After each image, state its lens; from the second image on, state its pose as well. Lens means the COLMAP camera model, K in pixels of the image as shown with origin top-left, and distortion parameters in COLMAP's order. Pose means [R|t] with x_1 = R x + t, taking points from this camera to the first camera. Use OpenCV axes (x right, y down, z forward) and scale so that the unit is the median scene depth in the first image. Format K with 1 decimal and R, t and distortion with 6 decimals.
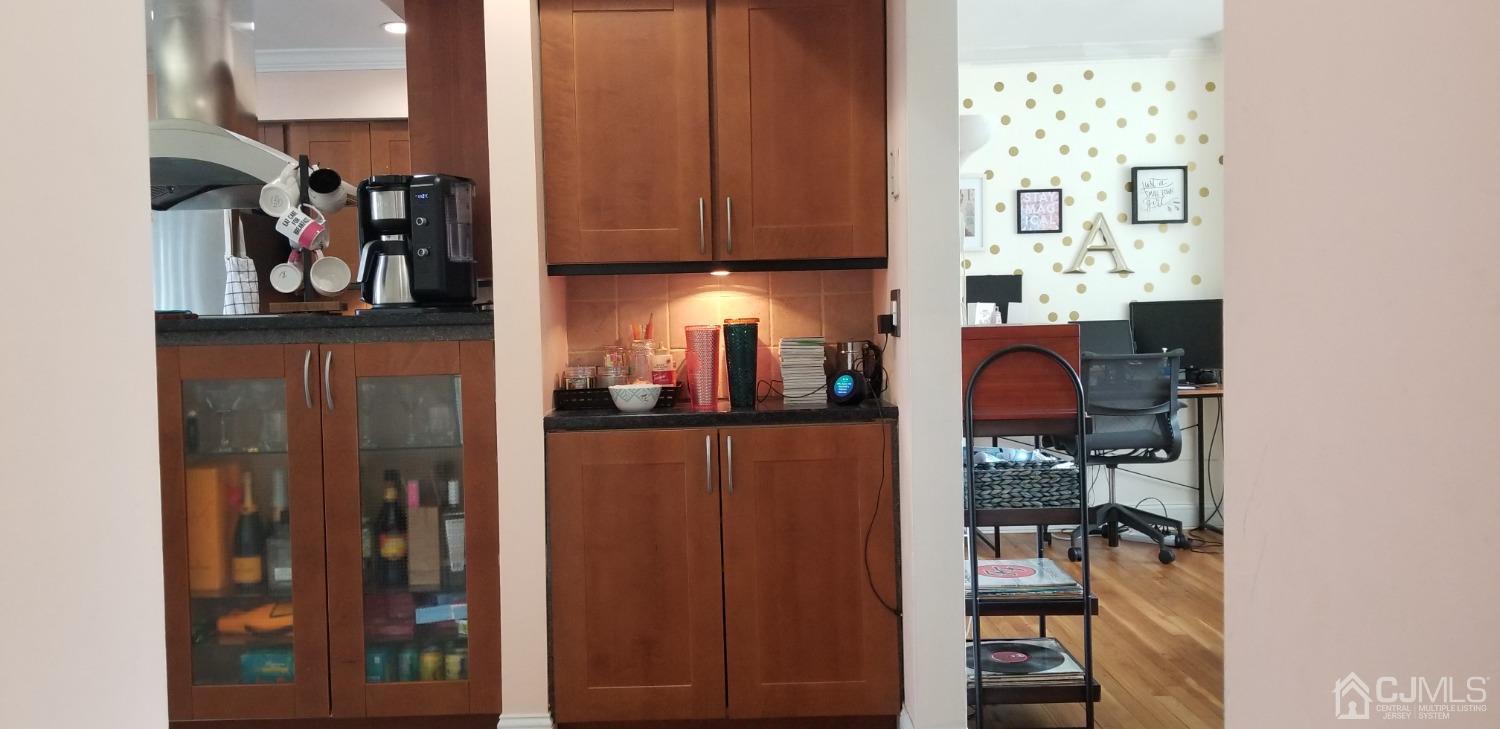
lens RADIAL K [[1170.6, 0, 718.9], [0, 1170.6, 341.4], [0, 0, 1]] dist [0.106692, -0.194622]
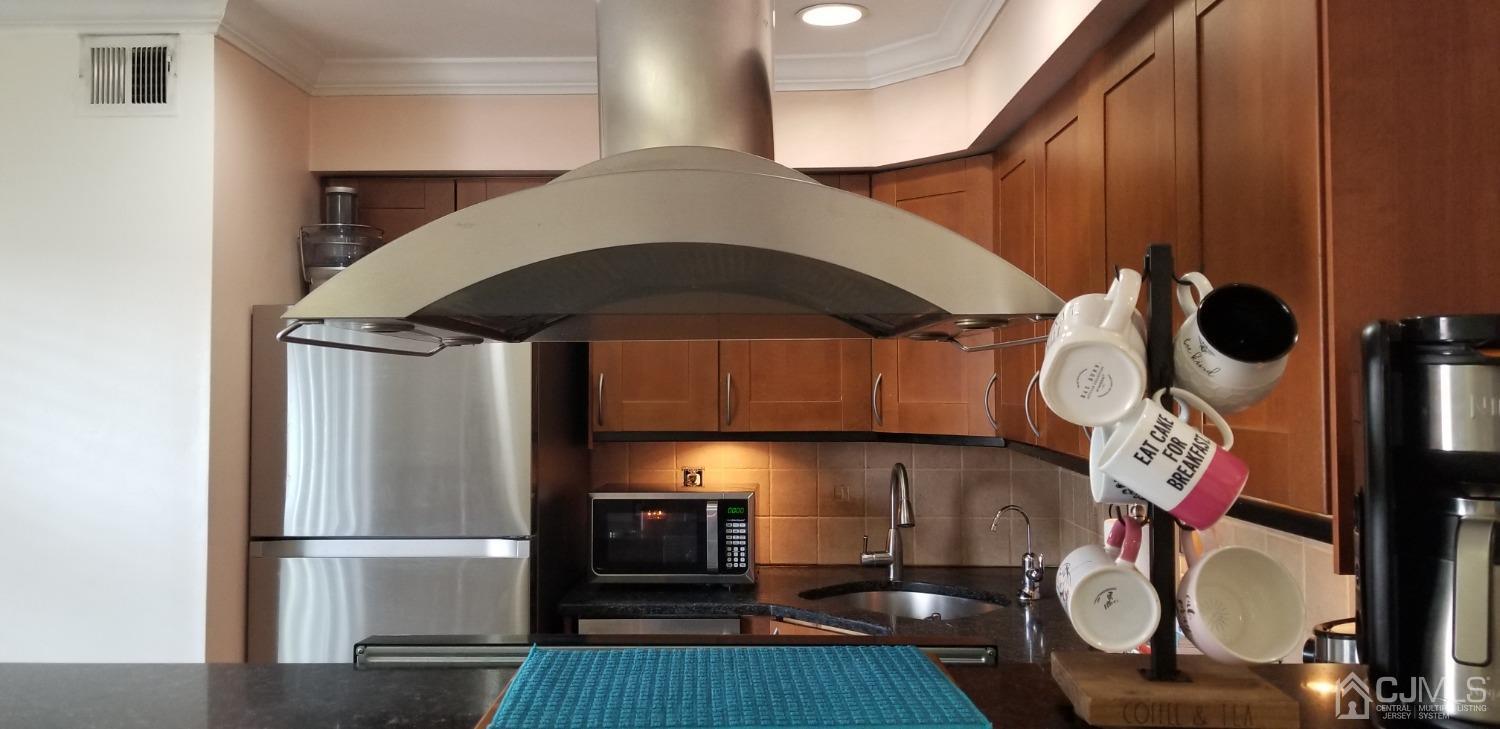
lens RADIAL K [[1170.6, 0, 718.9], [0, 1170.6, 341.4], [0, 0, 1]] dist [0.106692, -0.194622]
pose [[0.999503, 0.022124, -0.022455, -0.475109], [-0.023156, 0.998635, -0.046820, -0.112699], [0.021389, 0.047317, 0.998651, 0.673204]]
